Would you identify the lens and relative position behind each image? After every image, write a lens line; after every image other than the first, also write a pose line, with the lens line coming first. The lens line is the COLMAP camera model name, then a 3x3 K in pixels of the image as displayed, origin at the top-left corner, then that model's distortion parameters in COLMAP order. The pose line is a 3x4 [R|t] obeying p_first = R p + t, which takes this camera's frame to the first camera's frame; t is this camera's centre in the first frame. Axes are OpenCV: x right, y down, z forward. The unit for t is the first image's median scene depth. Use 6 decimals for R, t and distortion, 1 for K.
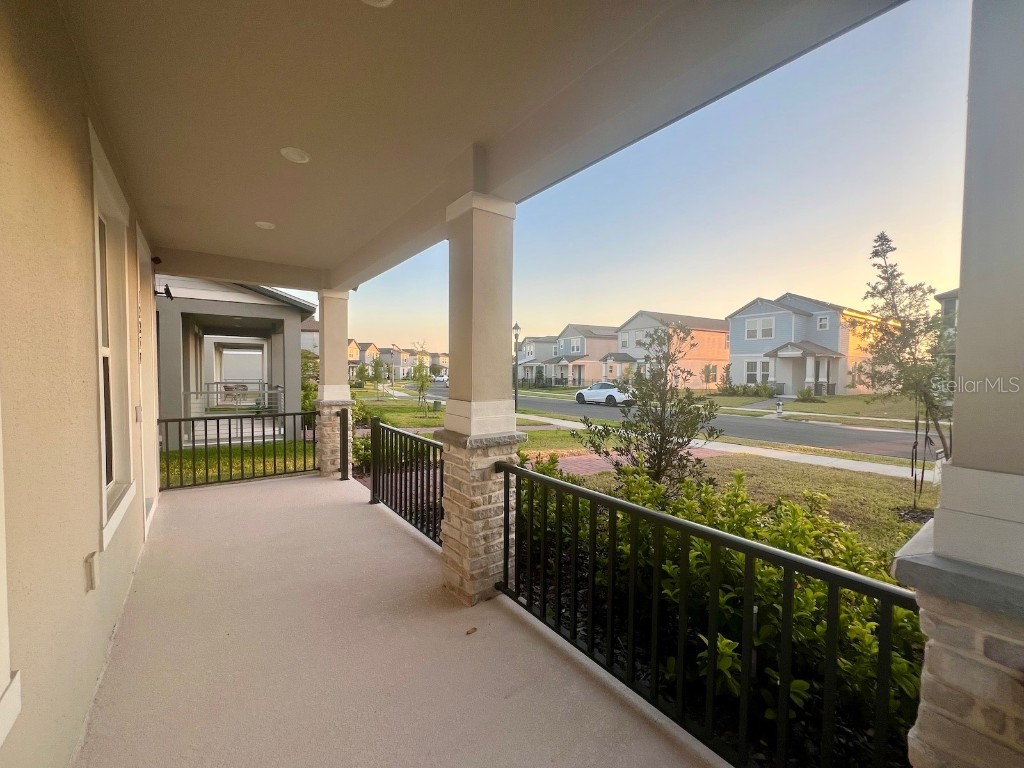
lens RADIAL K [[414.4, 0, 509.1], [0, 414.4, 383.1], [0, 0, 1]] dist [0.000663, 0.000130]
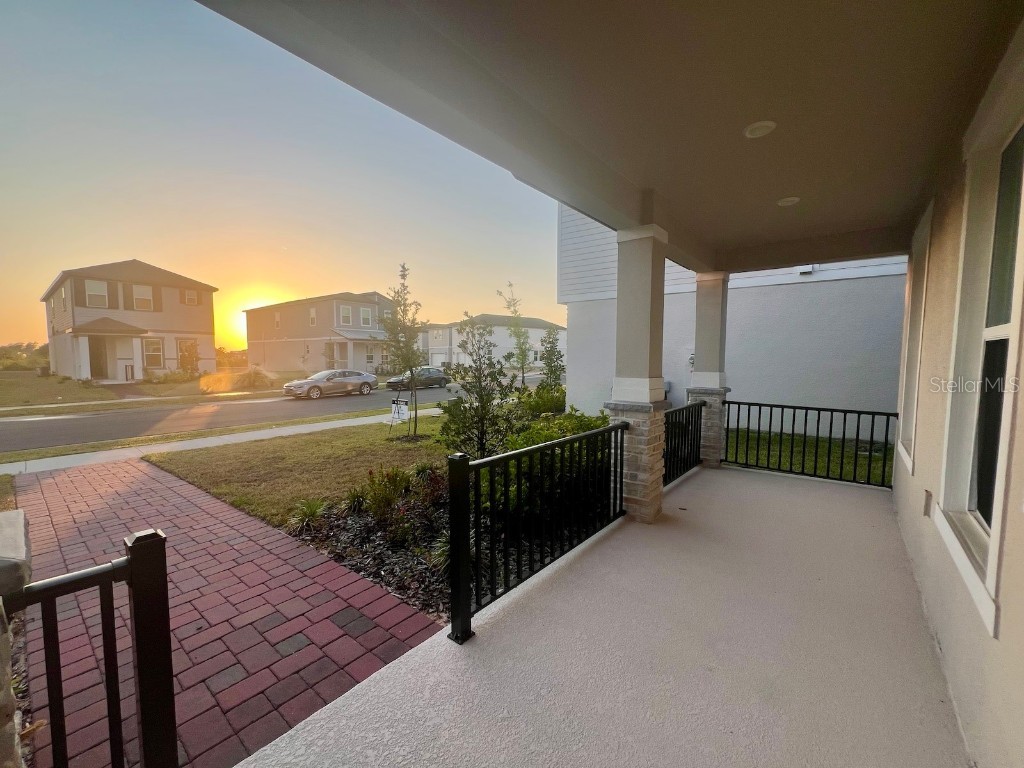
lens RADIAL K [[414.4, 0, 509.1], [0, 414.4, 383.1], [0, 0, 1]] dist [0.000663, 0.000130]
pose [[-0.246026, -0.076455, 0.966243, -0.800251], [0.029343, 0.995840, 0.086268, -0.041995], [-0.968819, 0.049577, -0.242759, 1.085429]]
